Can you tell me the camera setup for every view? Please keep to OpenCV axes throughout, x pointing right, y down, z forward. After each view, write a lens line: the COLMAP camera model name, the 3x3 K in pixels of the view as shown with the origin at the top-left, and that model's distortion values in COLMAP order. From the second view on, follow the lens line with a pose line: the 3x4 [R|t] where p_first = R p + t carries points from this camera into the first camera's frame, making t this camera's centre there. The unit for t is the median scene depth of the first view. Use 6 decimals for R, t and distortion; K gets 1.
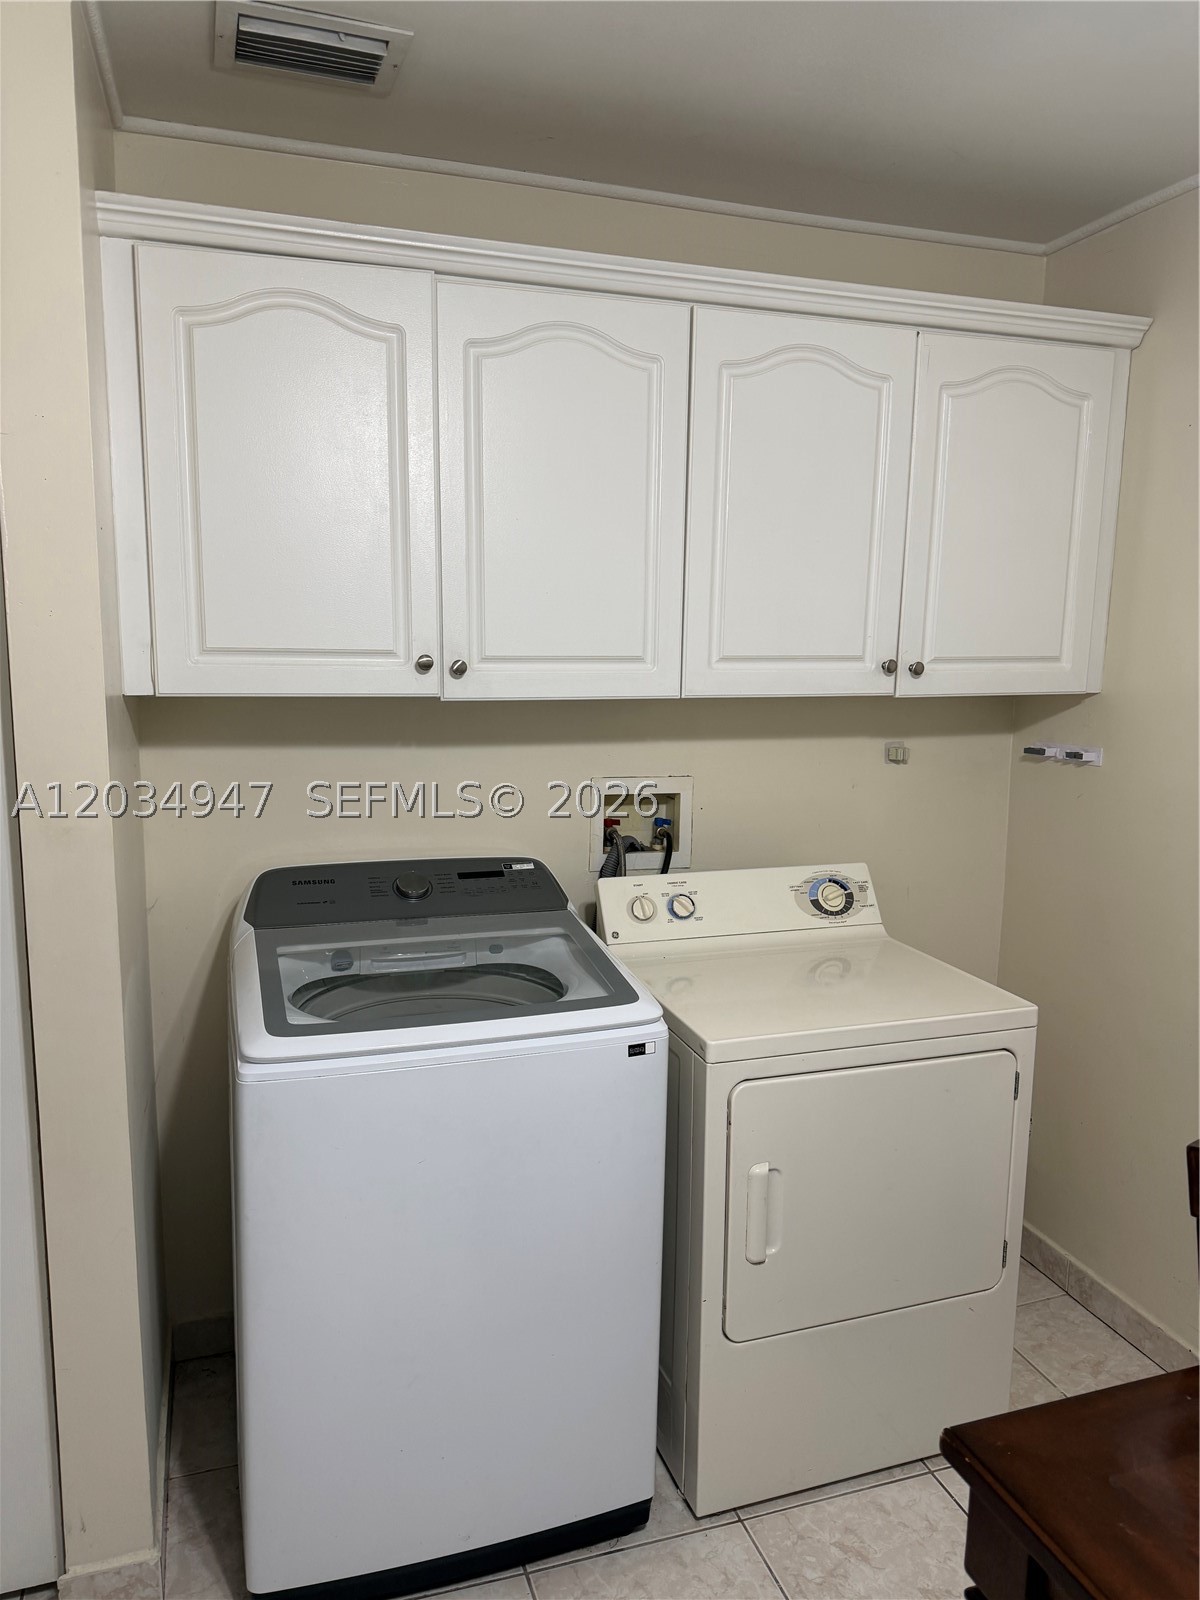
lens RADIAL K [[1125.6, 0, 615.5], [0, 1125.6, 798.6], [0, 0, 1]] dist [0.009574, -0.010509]
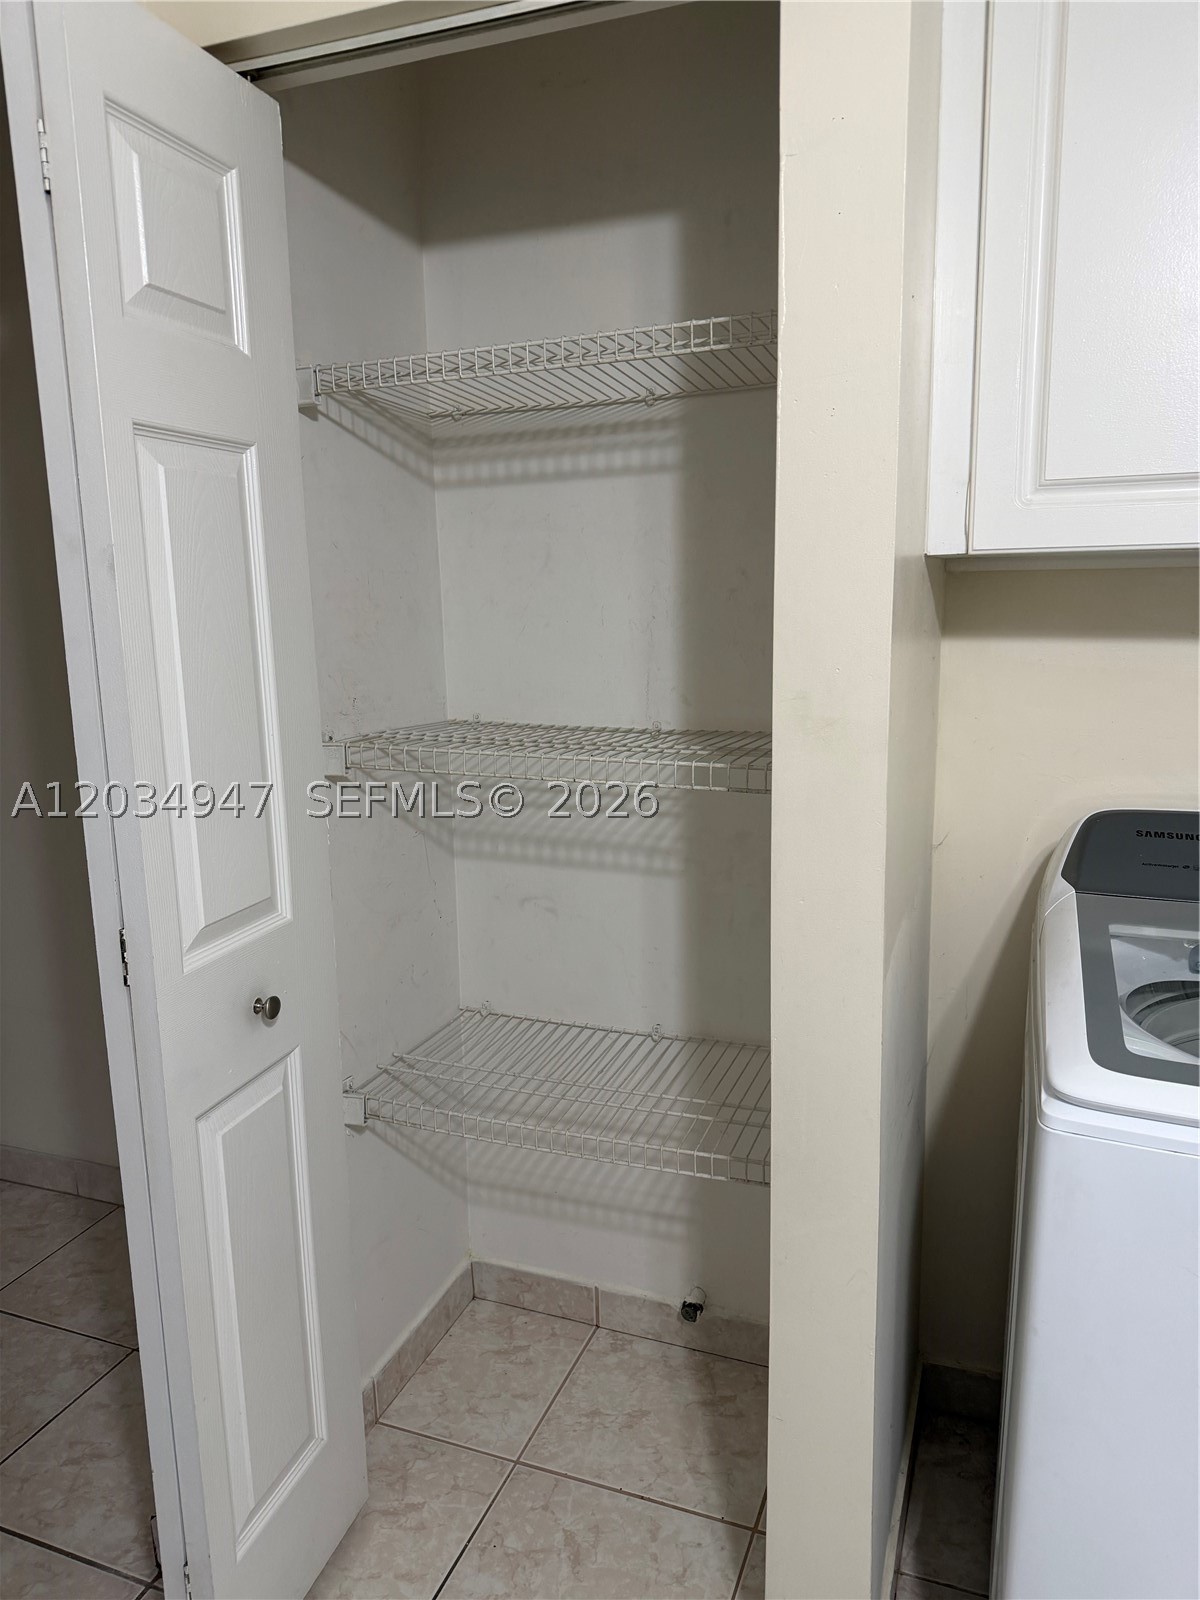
lens RADIAL K [[1125.6, 0, 617.0], [0, 1125.6, 794.3], [0, 0, 1]] dist [0.009574, -0.010509]
pose [[0.772249, 0.090589, -0.628829, -0.107876], [-0.066445, 0.995870, 0.061865, 0.031606], [0.631836, -0.005992, 0.775079, 0.282526]]
